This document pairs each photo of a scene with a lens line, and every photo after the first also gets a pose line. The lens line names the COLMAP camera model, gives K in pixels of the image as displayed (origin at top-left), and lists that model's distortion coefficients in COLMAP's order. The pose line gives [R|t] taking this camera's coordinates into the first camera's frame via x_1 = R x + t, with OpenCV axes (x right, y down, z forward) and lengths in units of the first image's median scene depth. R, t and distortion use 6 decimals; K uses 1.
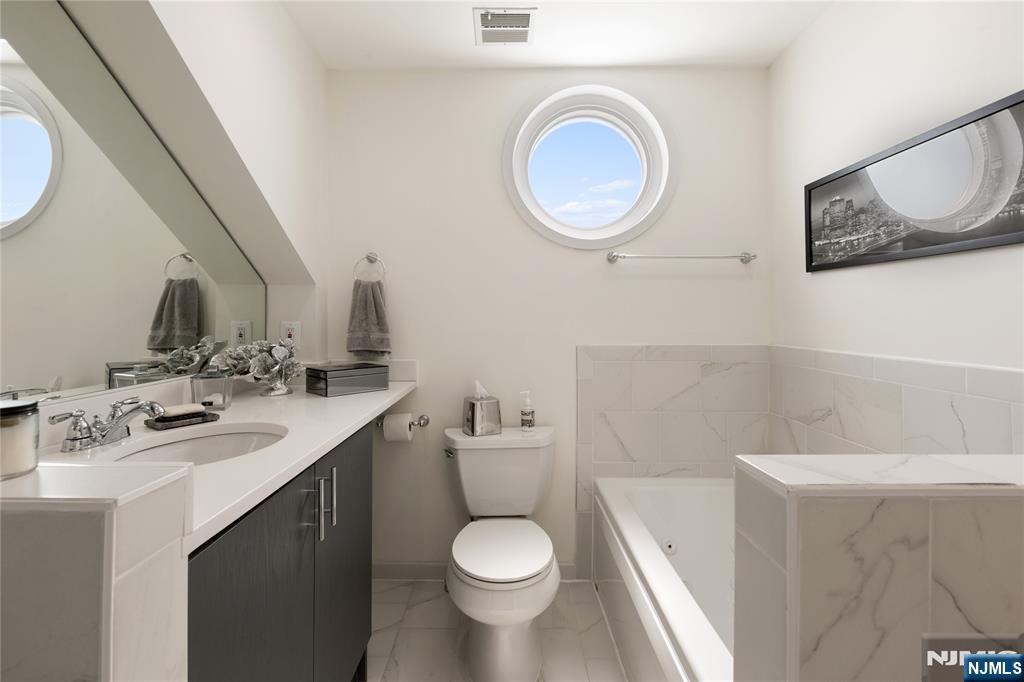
lens RADIAL K [[466.8, 0, 511.3], [0, 466.8, 326.7], [0, 0, 1]] dist [-0.000567, -0.000151]
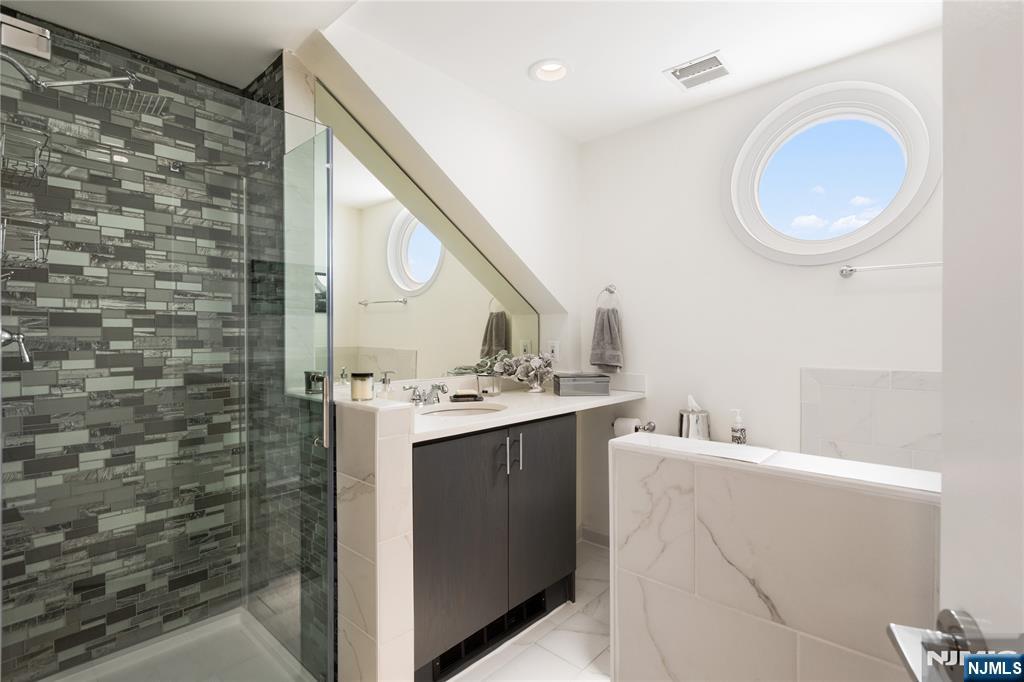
lens RADIAL K [[499.0, 0, 524.7], [0, 499.0, 337.9], [0, 0, 1]] dist [-0.015228, 0.000033]
pose [[0.757429, 0.001893, -0.652915, 0.413752], [-0.011566, 0.999878, -0.010519, -0.003193], [0.652815, 0.015520, 0.757358, -0.156662]]
